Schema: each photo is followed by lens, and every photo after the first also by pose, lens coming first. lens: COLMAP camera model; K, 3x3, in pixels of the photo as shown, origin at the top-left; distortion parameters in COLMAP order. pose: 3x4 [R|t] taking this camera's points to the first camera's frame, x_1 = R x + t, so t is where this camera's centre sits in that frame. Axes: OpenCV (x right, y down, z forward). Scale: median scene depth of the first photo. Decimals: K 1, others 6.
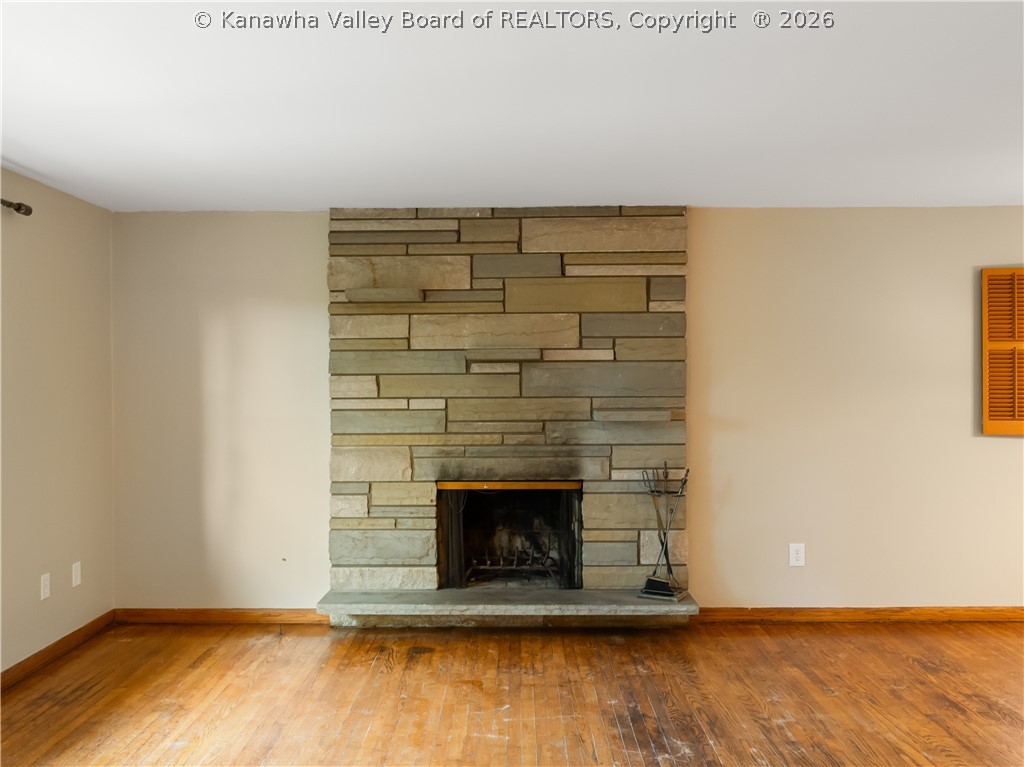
lens RADIAL K [[898.4, 0, 511.9], [0, 898.4, 364.4], [0, 0, 1]] dist [-0.001512, 0.002775]
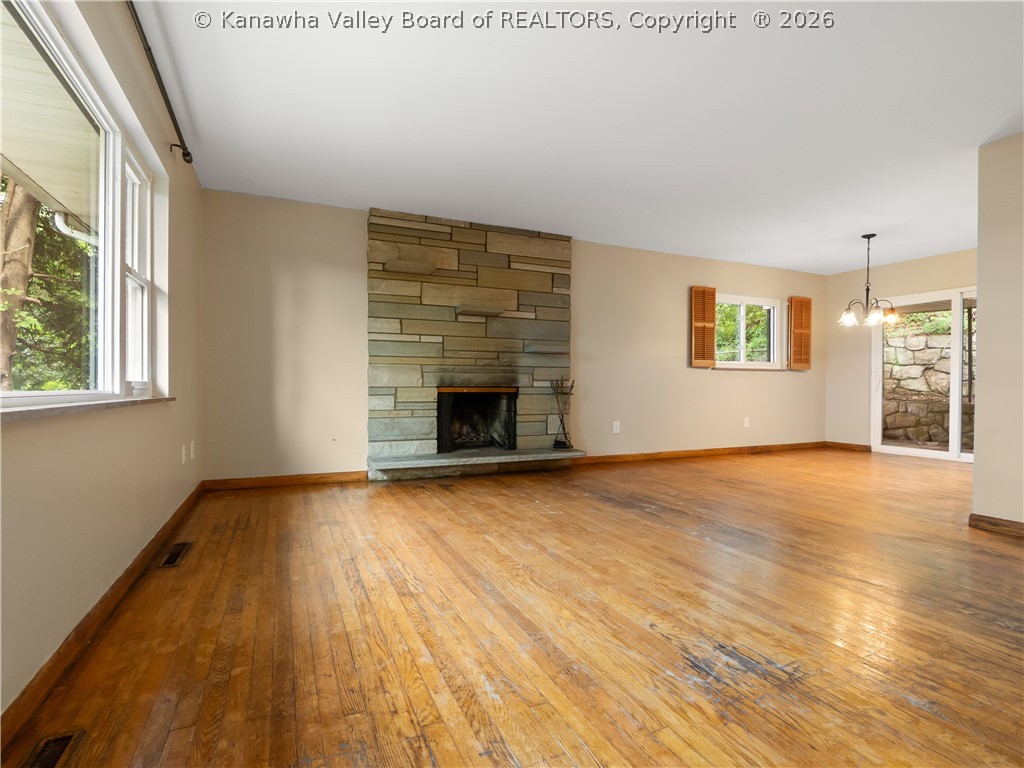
lens RADIAL K [[507.7, 0, 512.0], [0, 507.7, 384.0], [0, 0, 1]] dist [0.000167, -0.000261]
pose [[0.908404, 0.008601, 0.418005, -0.342696], [-0.015203, 0.999807, 0.012466, 0.111188], [-0.417817, -0.017680, 0.908359, 0.113788]]
